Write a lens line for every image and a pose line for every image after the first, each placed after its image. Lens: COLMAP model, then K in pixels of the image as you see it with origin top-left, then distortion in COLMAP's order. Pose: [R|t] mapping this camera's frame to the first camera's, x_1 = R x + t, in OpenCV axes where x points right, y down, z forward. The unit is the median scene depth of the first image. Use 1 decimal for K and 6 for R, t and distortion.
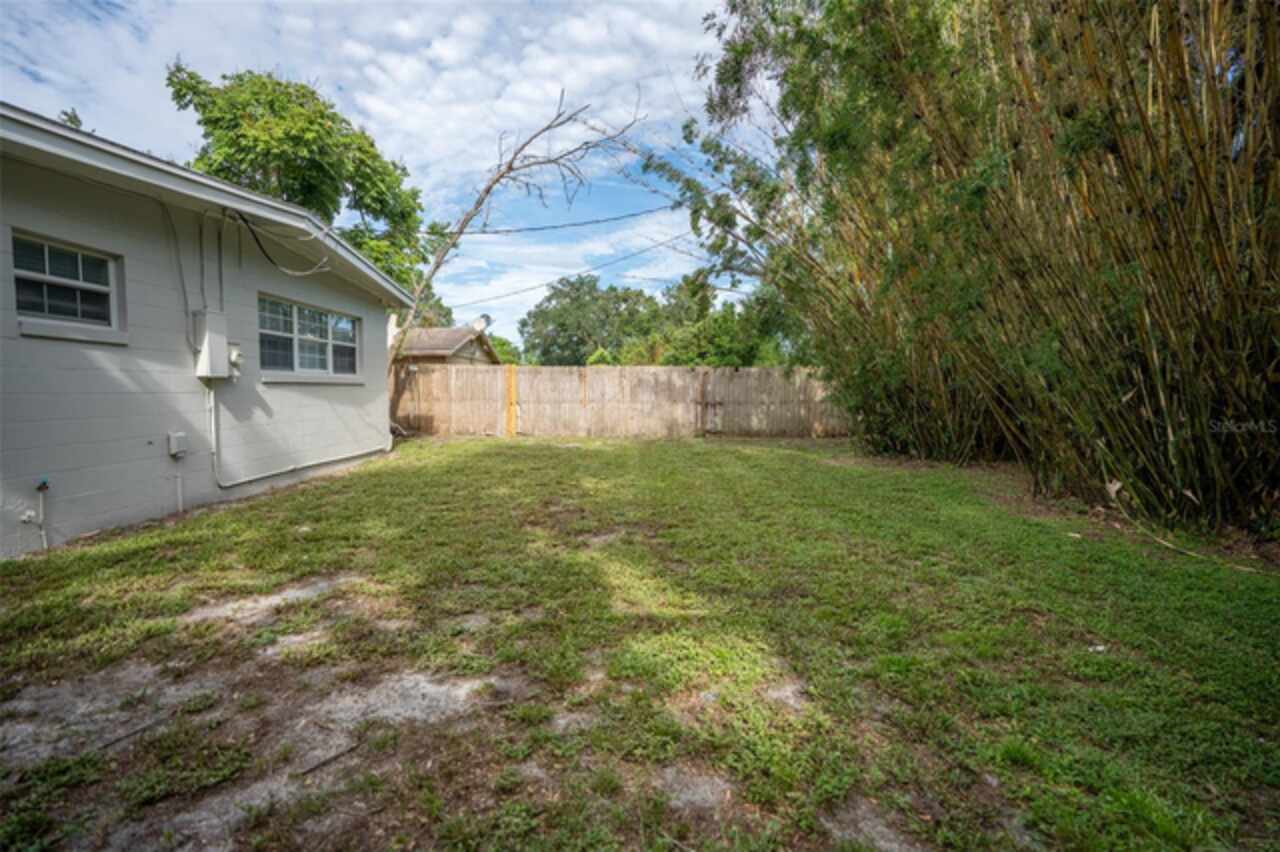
lens RADIAL K [[600.5, 0, 640.0], [0, 600.5, 426.0], [0, 0, 1]] dist [-0.032254, 0.000287]
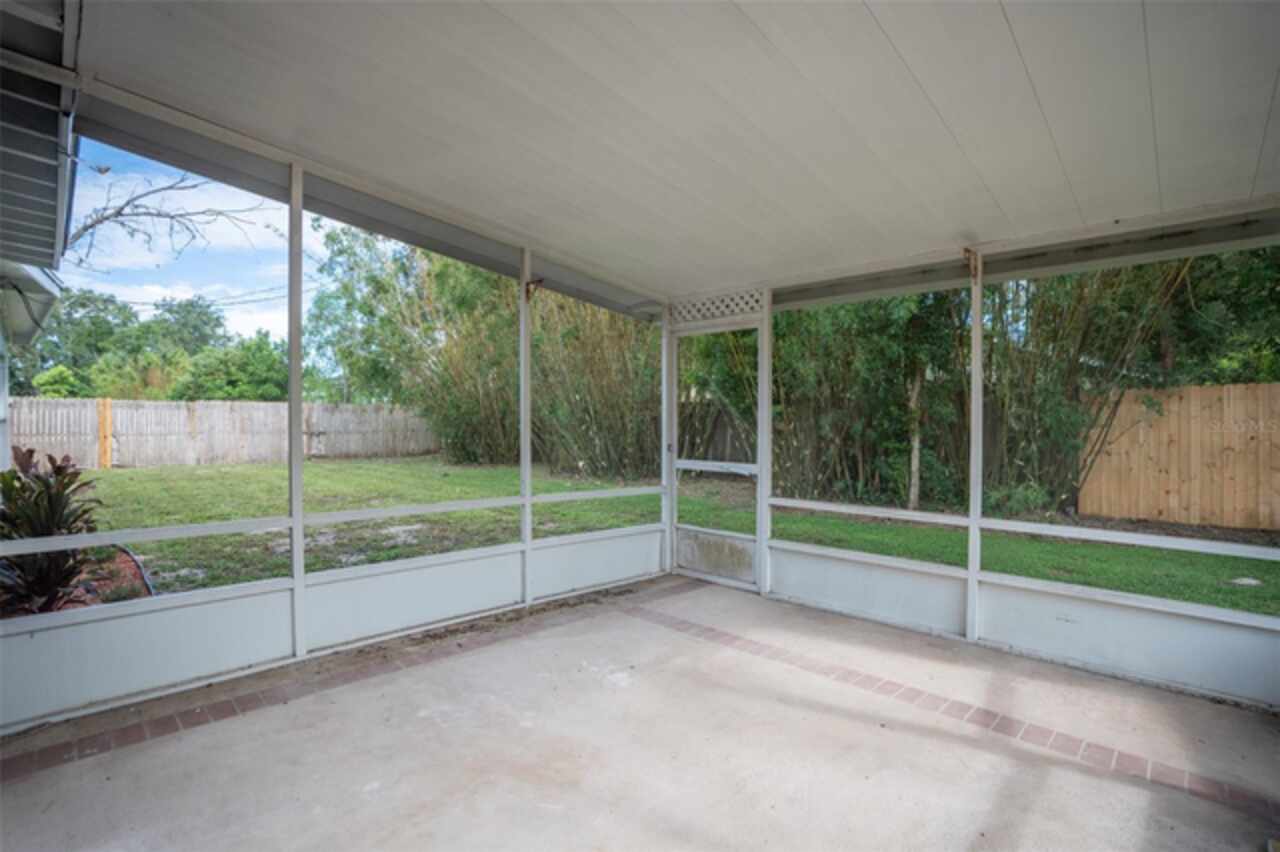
lens RADIAL K [[614.1, 0, 640.0], [0, 614.1, 426.0], [0, 0, 1]] dist [0.000233, 0.000728]
pose [[0.708744, -0.008328, 0.705417, -0.332385], [0.038856, 0.998873, -0.027246, 0.008798], [-0.704395, 0.046720, 0.708269, -0.401192]]
